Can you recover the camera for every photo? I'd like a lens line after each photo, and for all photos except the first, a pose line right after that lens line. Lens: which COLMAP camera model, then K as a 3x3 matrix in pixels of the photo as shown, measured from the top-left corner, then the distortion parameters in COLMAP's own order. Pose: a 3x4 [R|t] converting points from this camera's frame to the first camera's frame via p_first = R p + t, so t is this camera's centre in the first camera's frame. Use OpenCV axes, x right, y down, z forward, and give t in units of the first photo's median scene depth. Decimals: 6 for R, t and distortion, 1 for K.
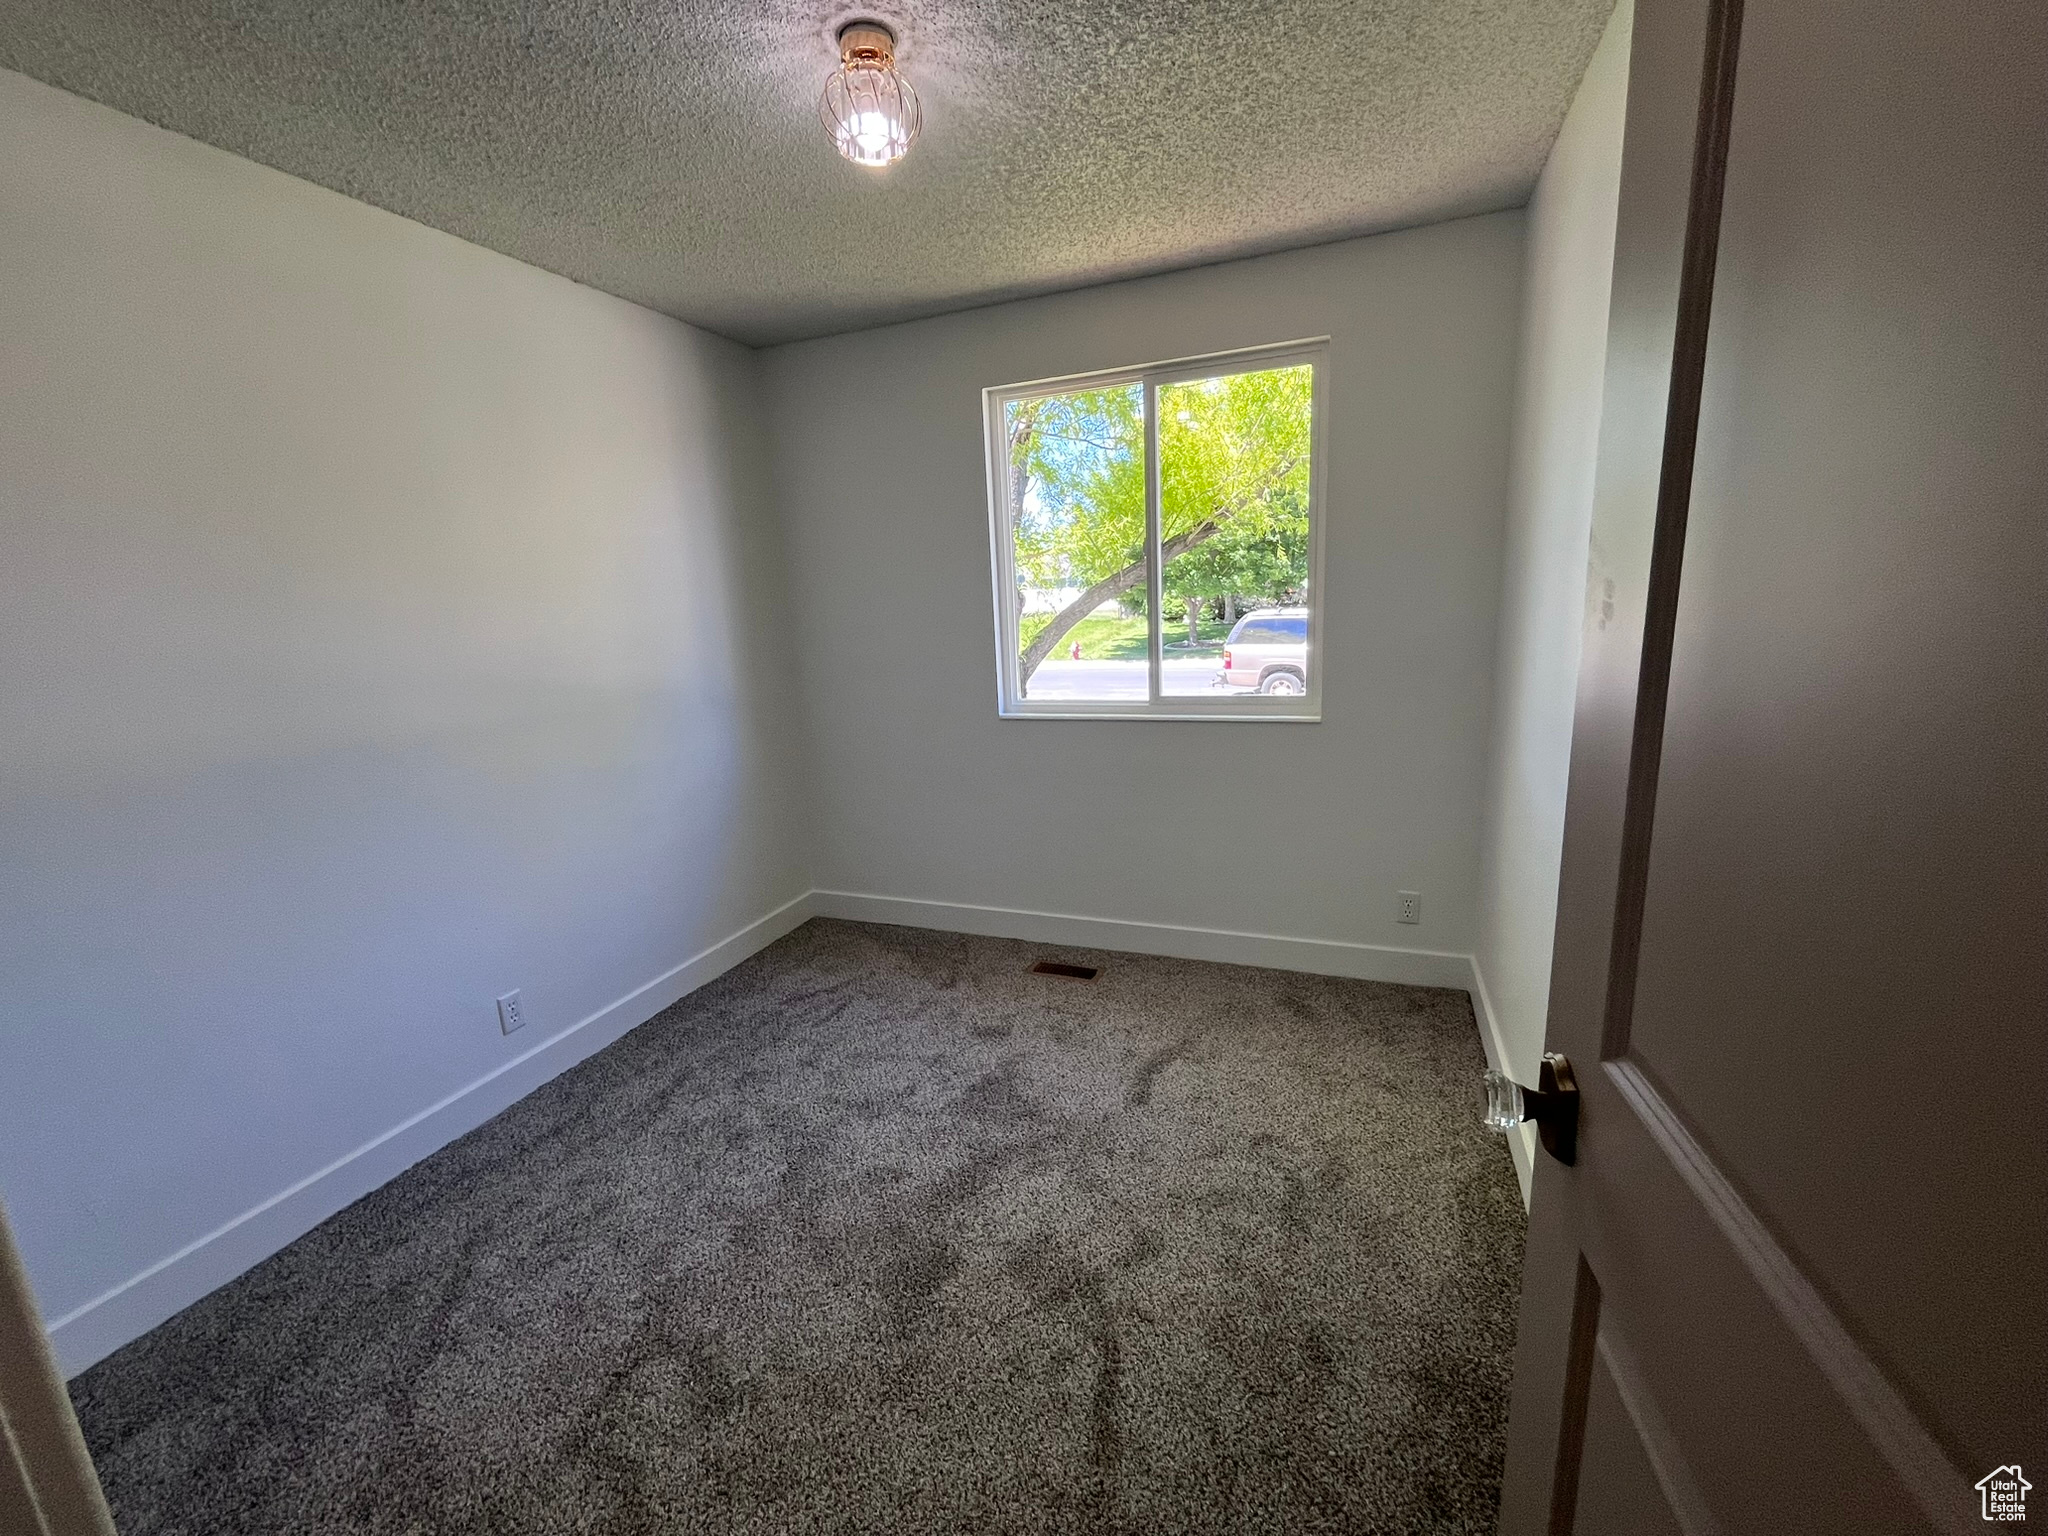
lens RADIAL K [[834.6, 0, 1019.7], [0, 834.6, 775.5], [0, 0, 1]] dist [-0.001564, -0.000742]
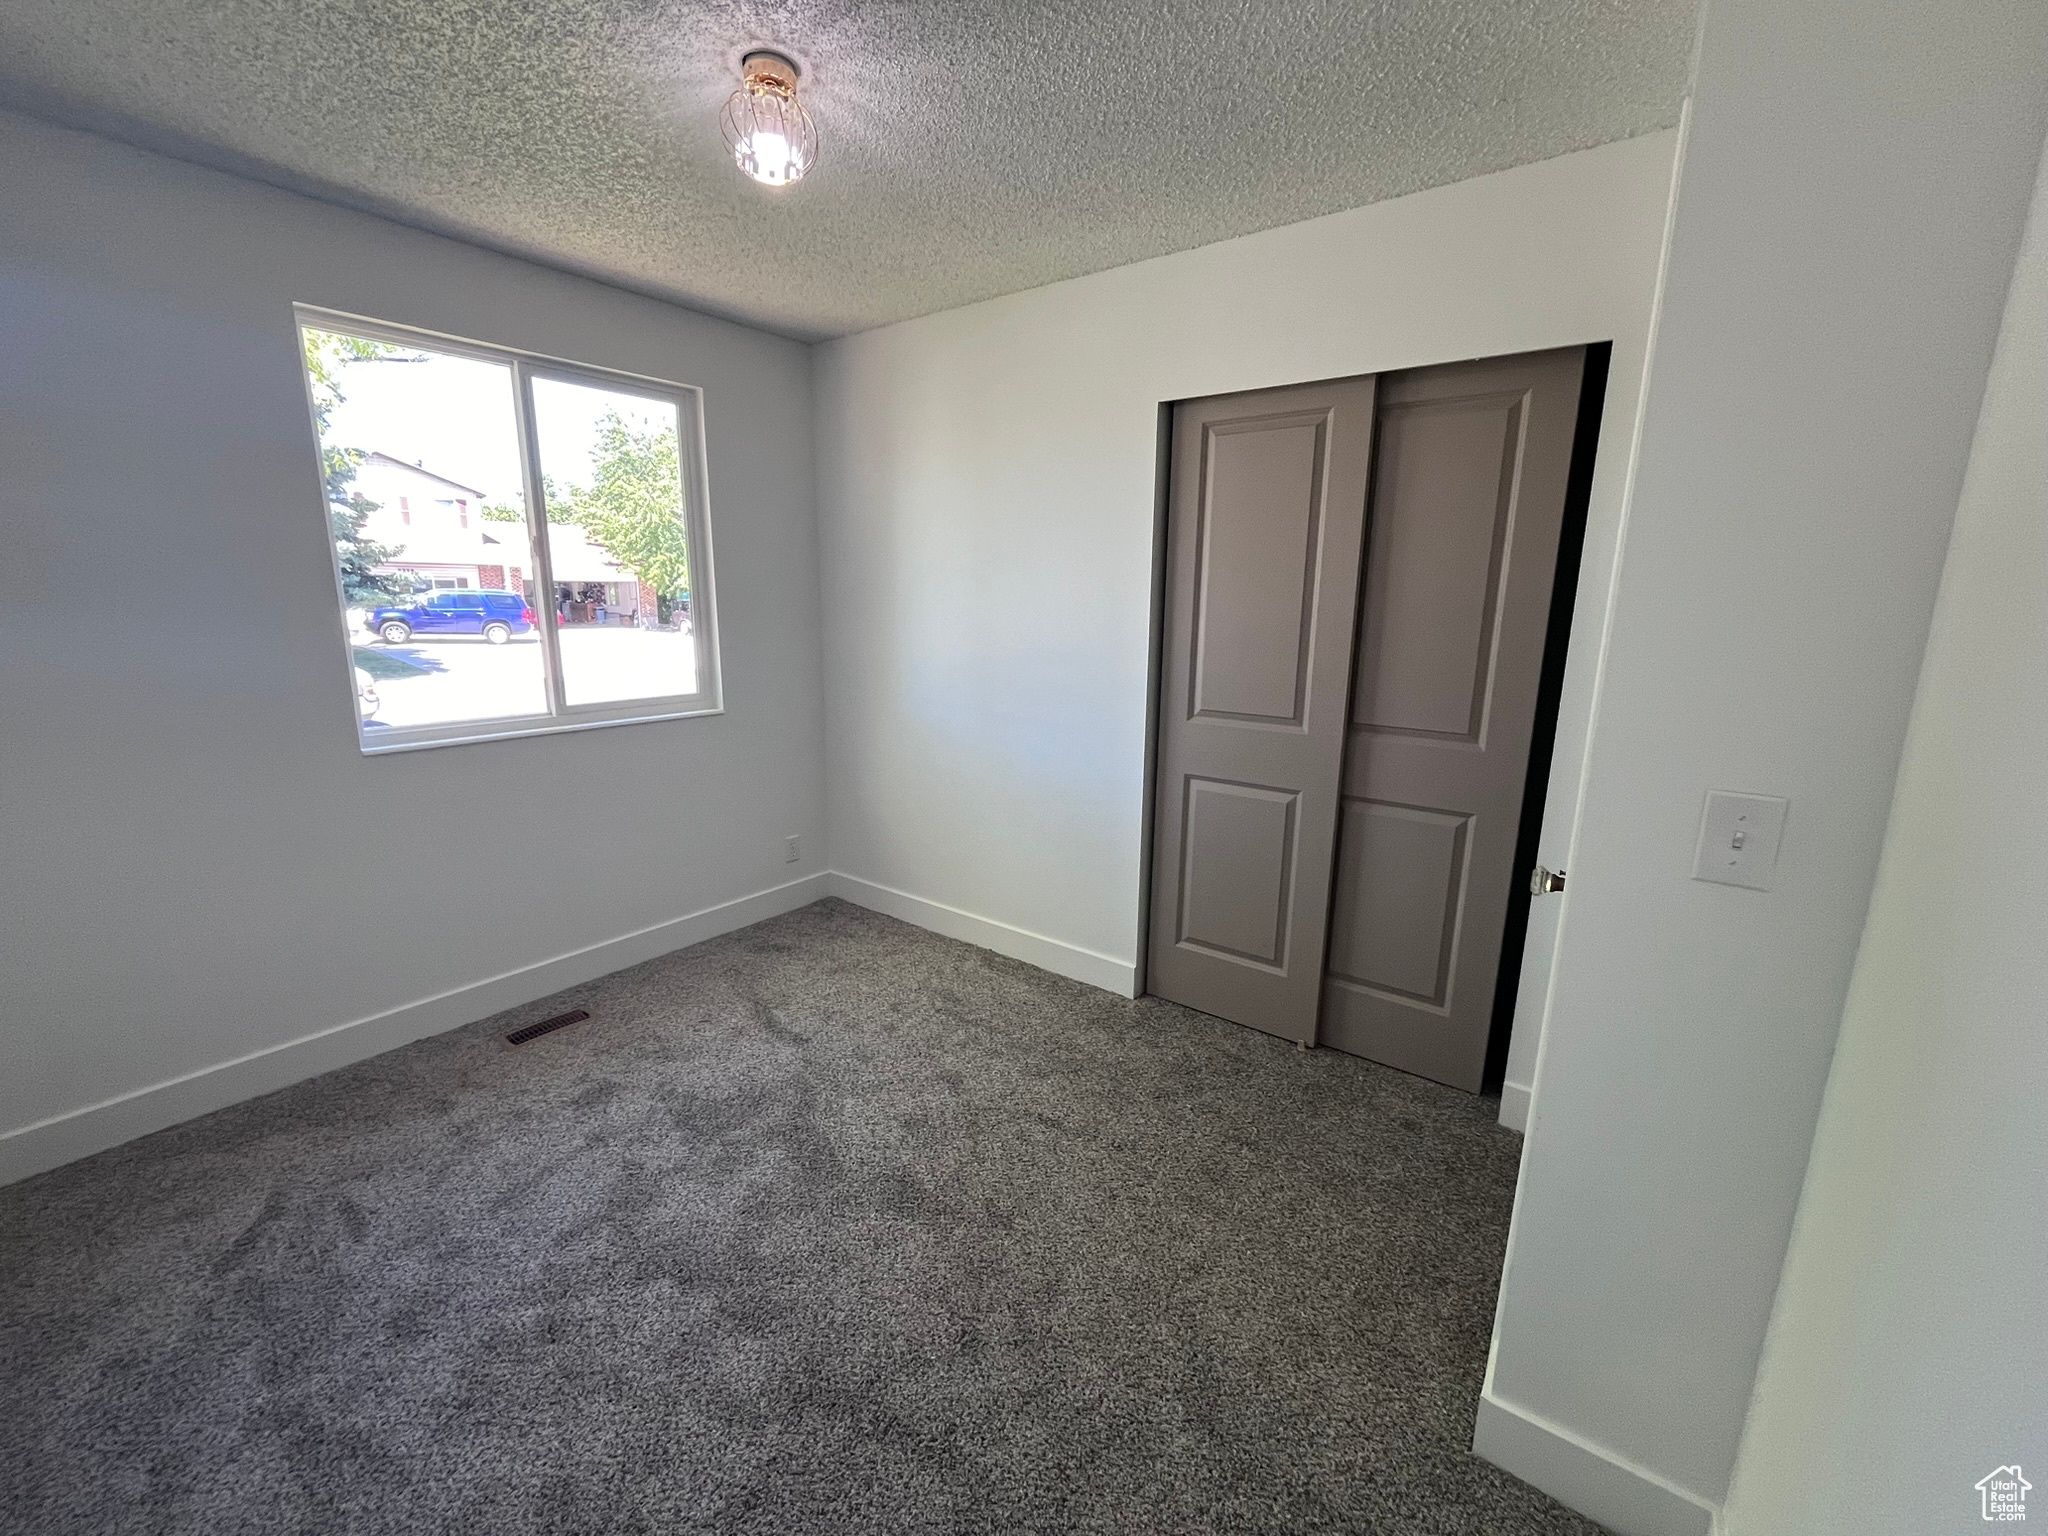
lens RADIAL K [[834.6, 0, 1019.7], [0, 834.6, 775.5], [0, 0, 1]] dist [-0.001564, -0.000742]
pose [[0.276336, -0.156467, 0.948239, -0.690077], [0.179368, 0.977718, 0.109060, -0.033144], [-0.944175, 0.139947, 0.298243, 0.279944]]
